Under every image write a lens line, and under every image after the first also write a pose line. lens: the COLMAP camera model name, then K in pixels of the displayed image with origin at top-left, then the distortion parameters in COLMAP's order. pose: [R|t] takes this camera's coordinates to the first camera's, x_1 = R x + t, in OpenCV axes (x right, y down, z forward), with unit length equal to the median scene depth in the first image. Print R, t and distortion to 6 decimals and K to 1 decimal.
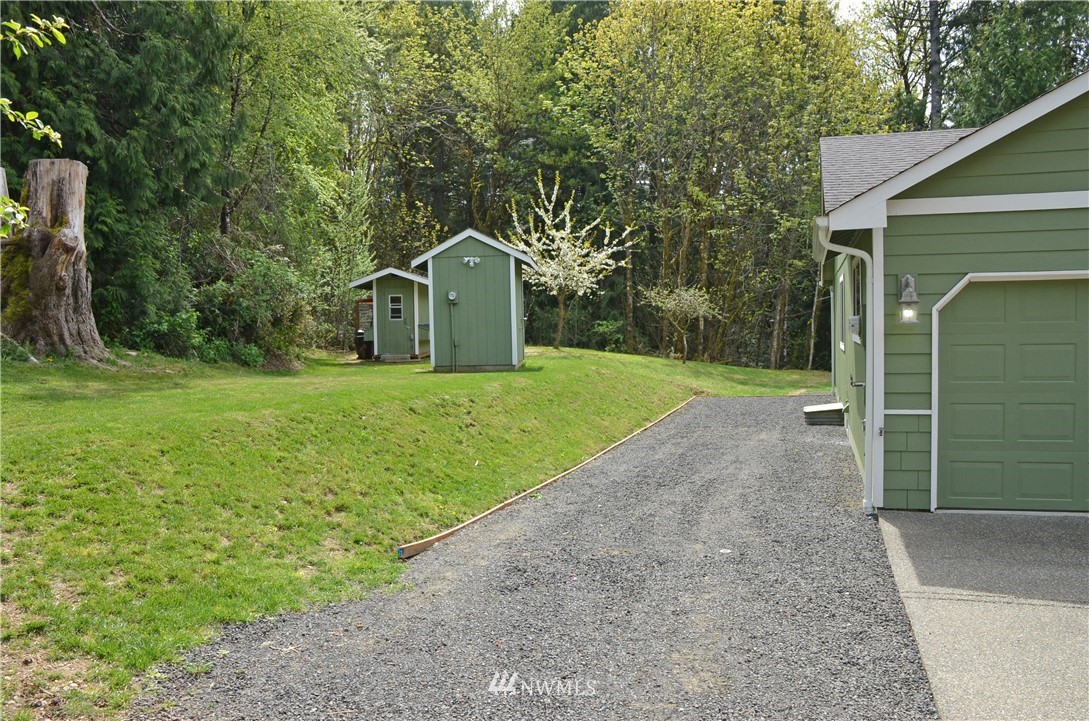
lens RADIAL K [[850.2, 0, 544.5], [0, 850.2, 360.5], [0, 0, 1]] dist [-0.010119, -0.003825]
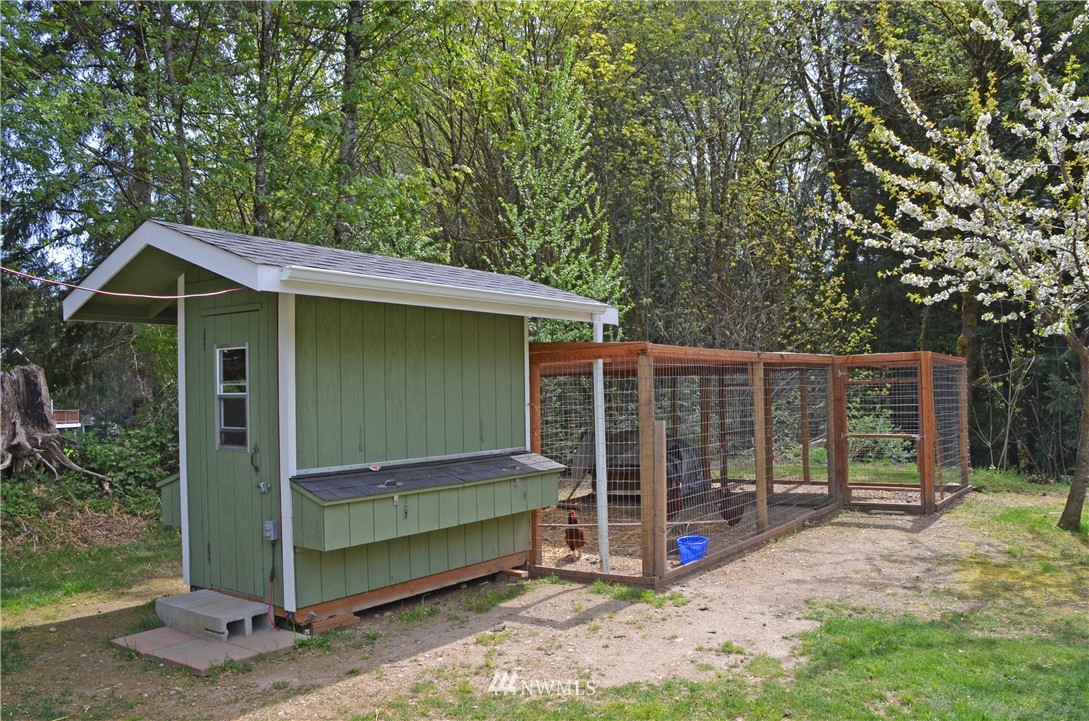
lens RADIAL K [[850.2, 0, 544.5], [0, 850.2, 360.5], [0, 0, 1]] dist [-0.010119, -0.003825]
pose [[0.838878, -0.013242, -0.544159, 0.020788], [-0.025022, 0.997709, -0.062853, -0.049961], [0.543745, 0.066342, 0.836624, 0.708170]]
